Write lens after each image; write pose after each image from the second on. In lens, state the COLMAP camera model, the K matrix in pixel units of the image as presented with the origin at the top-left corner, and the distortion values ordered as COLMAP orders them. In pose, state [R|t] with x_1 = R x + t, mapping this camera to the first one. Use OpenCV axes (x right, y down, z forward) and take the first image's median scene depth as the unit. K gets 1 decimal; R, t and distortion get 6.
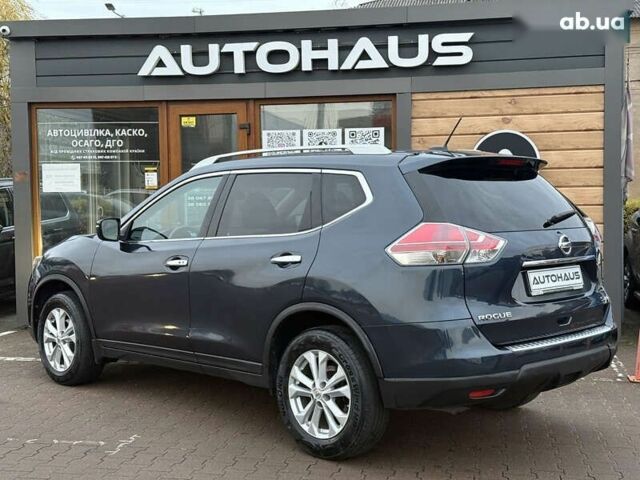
lens RADIAL K [[880.6, 0, 321.4], [0, 880.6, 234.2], [0, 0, 1]] dist [0.098578, 0.000000]
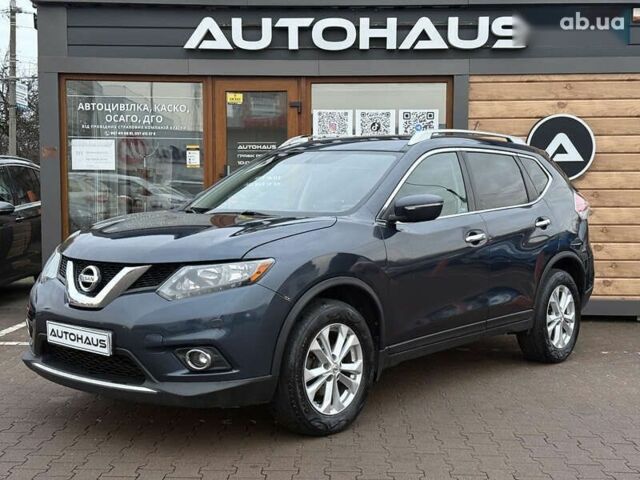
lens RADIAL K [[880.6, 0, 319.4], [0, 880.6, 241.5], [0, 0, 1]] dist [0.098578, 0.000000]
pose [[0.987461, 0.004059, 0.157810, -0.218554], [-0.006595, 0.999857, 0.015548, 0.013719], [-0.157724, -0.016393, 0.987347, 0.032385]]
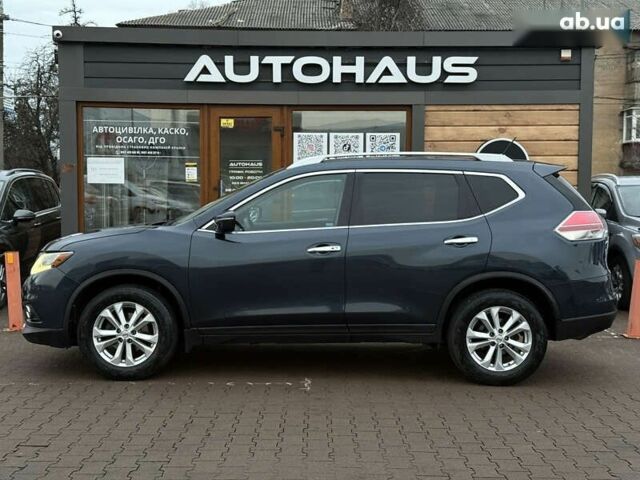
lens RADIAL K [[880.6, 0, 321.3], [0, 880.6, 241.1], [0, 0, 1]] dist [0.098578, 0.000000]
pose [[0.982707, 0.003765, 0.185130, -0.249774], [-0.007086, 0.999826, 0.017279, 0.003860], [-0.185033, -0.018292, 0.982562, -0.143814]]
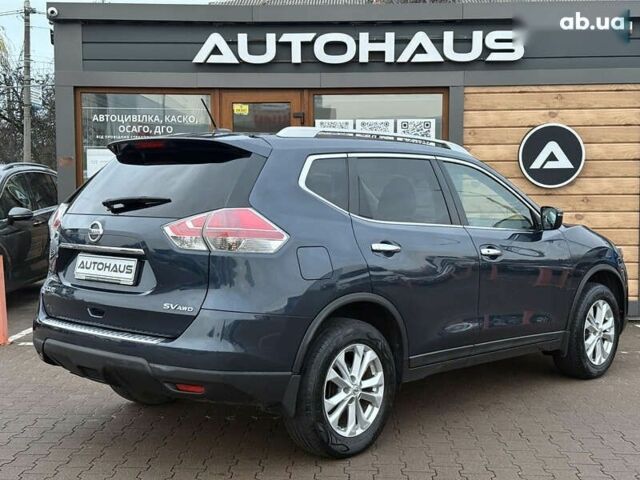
lens RADIAL K [[880.6, 0, 319.8], [0, 880.6, 240.5], [0, 0, 1]] dist [0.098578, 0.000000]
pose [[0.989521, -0.000123, 0.144391, -0.214957], [-0.003113, 0.999749, 0.022185, 0.000171], [-0.144358, -0.022402, 0.989272, -0.019124]]
